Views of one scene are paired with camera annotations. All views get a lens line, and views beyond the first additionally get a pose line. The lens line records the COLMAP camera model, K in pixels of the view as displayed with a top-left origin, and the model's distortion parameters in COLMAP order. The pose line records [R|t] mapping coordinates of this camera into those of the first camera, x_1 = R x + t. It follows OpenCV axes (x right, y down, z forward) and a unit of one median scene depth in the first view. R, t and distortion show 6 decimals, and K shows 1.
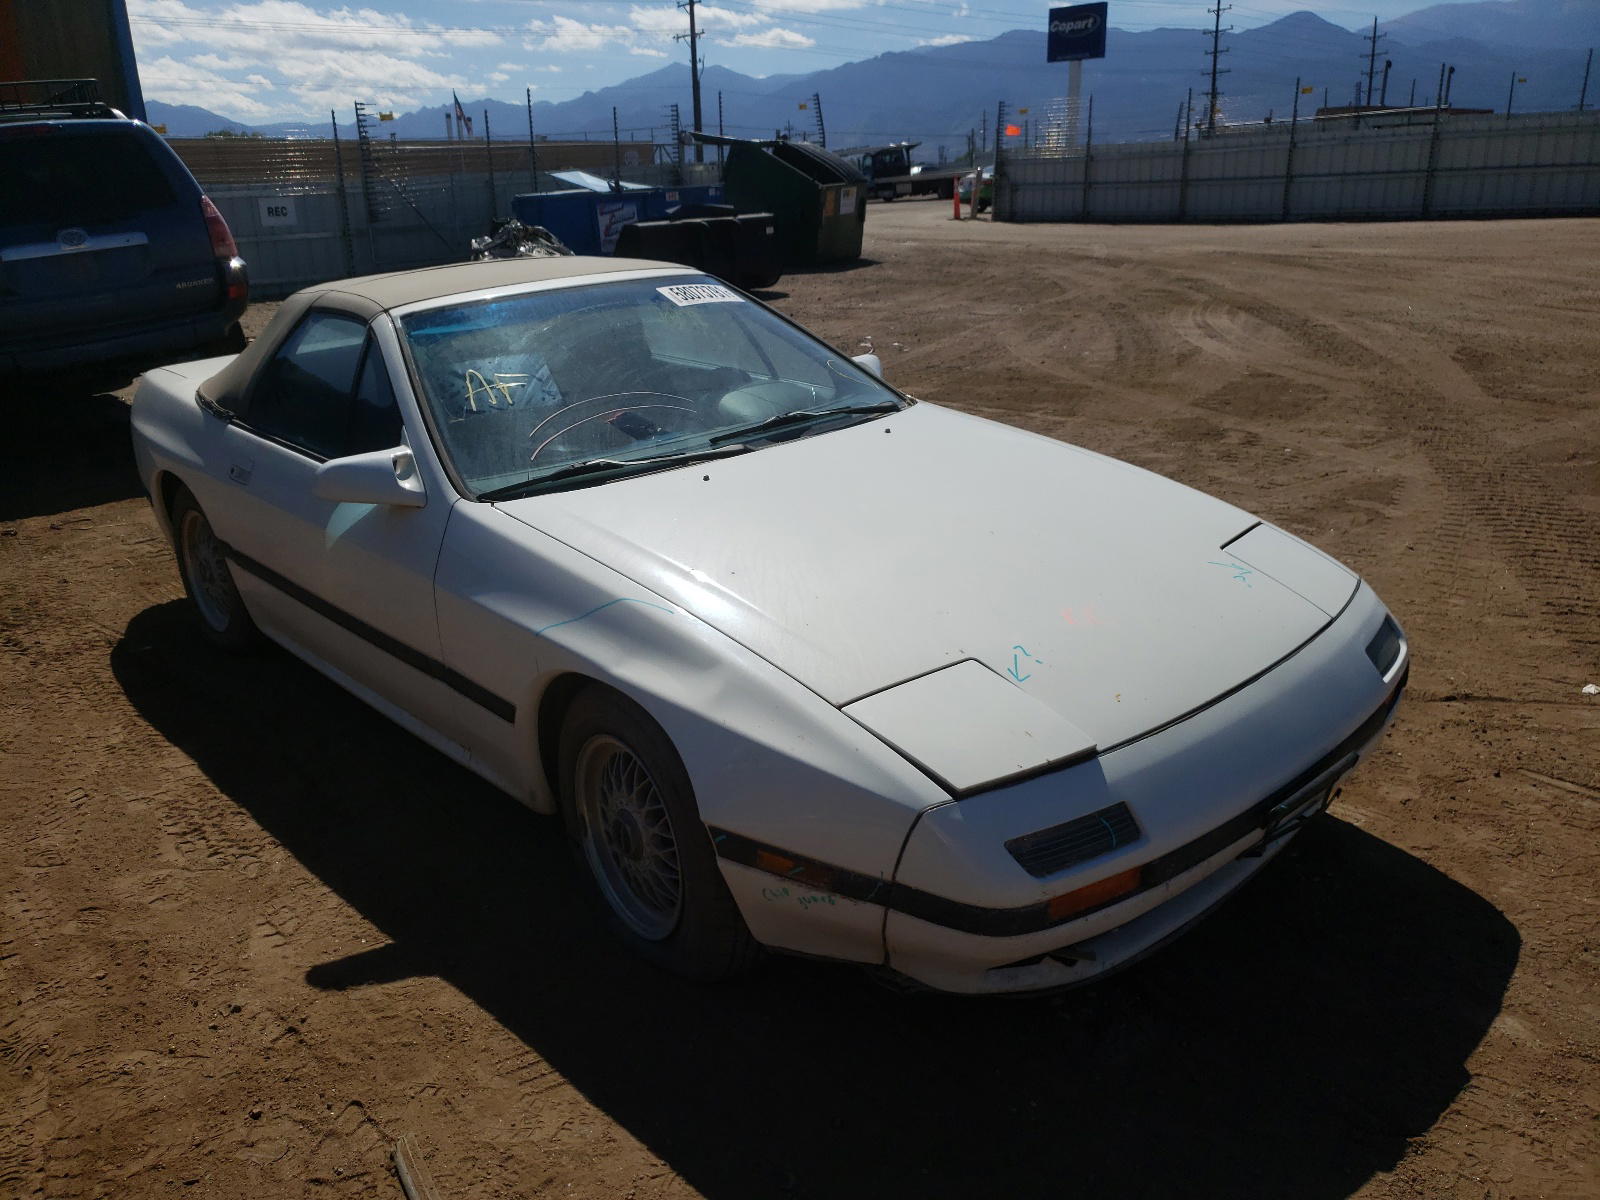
lens RADIAL K [[1496.7, 0, 800.0], [0, 1496.7, 600.0], [0, 0, 1]] dist [0.051005, -0.047502]
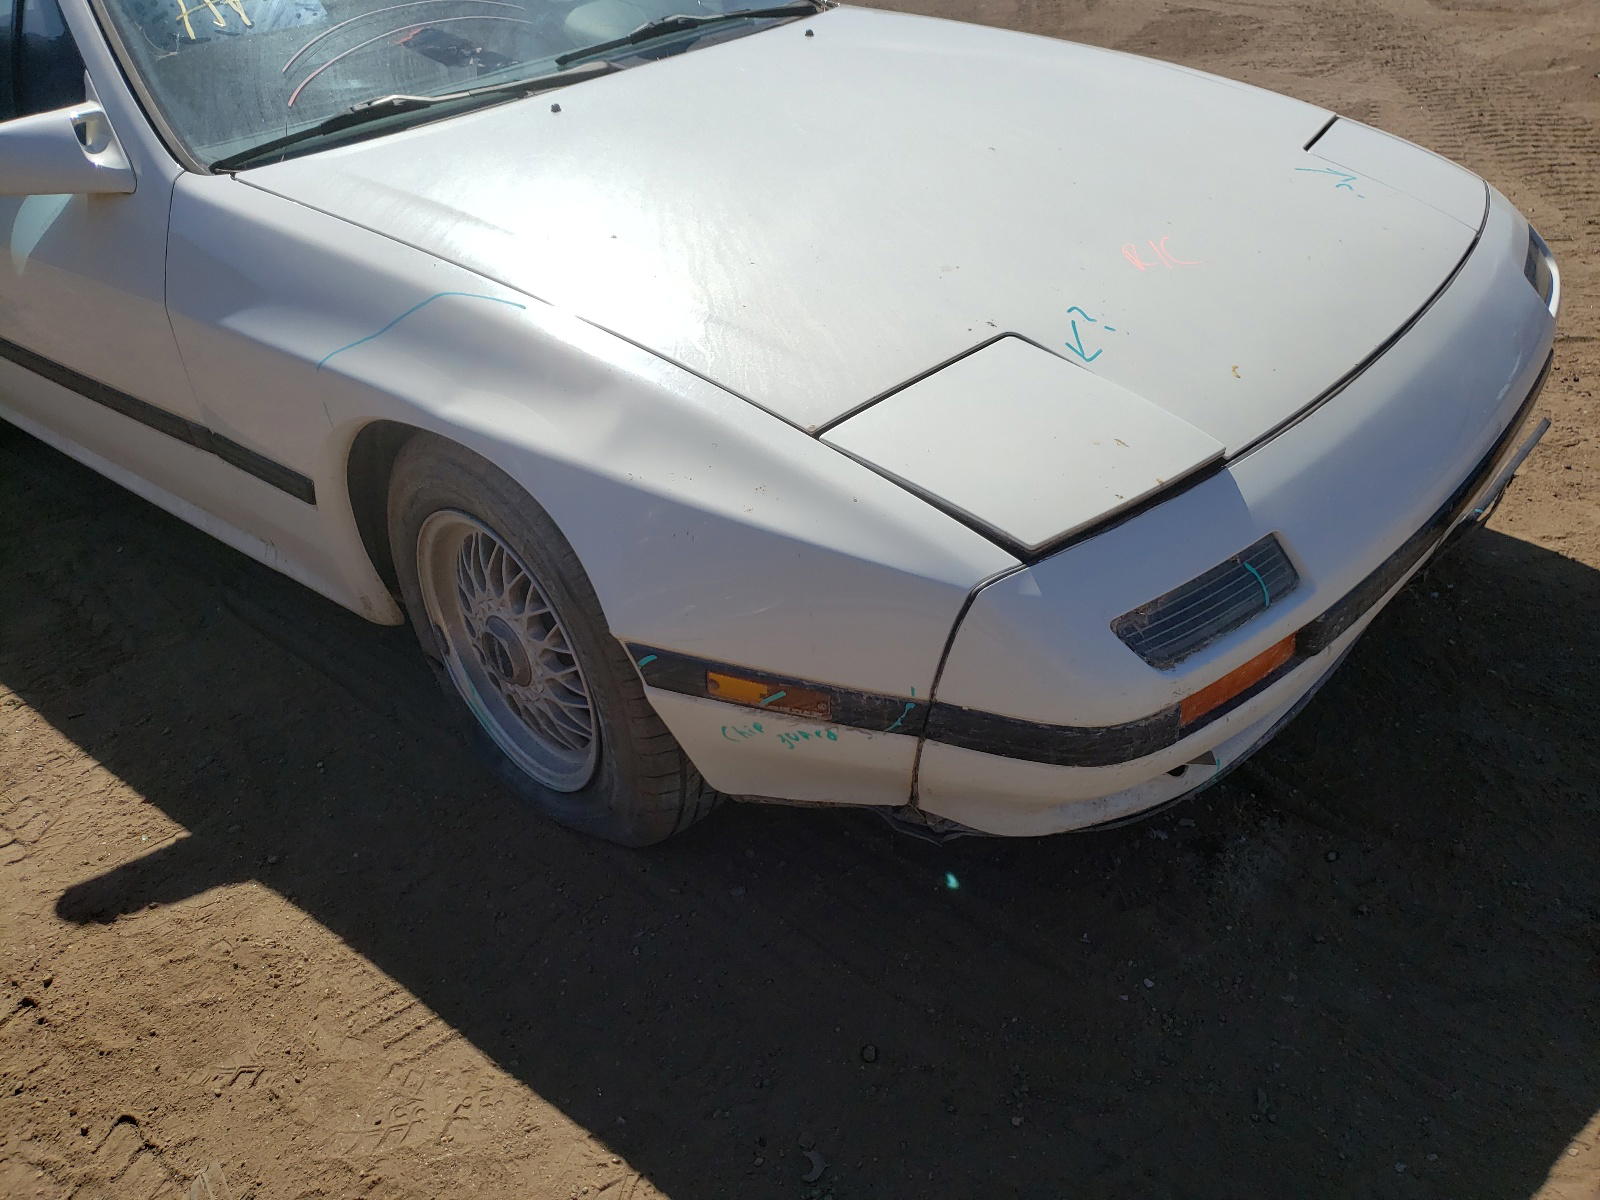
lens RADIAL K [[1496.7, 0, 800.0], [0, 1496.7, 600.0], [0, 0, 1]] dist [0.051005, -0.047502]
pose [[0.992485, -0.108148, 0.057249, -0.019629], [0.096112, 0.978534, 0.182300, 0.023295], [-0.075736, -0.175428, 0.981575, 0.336299]]
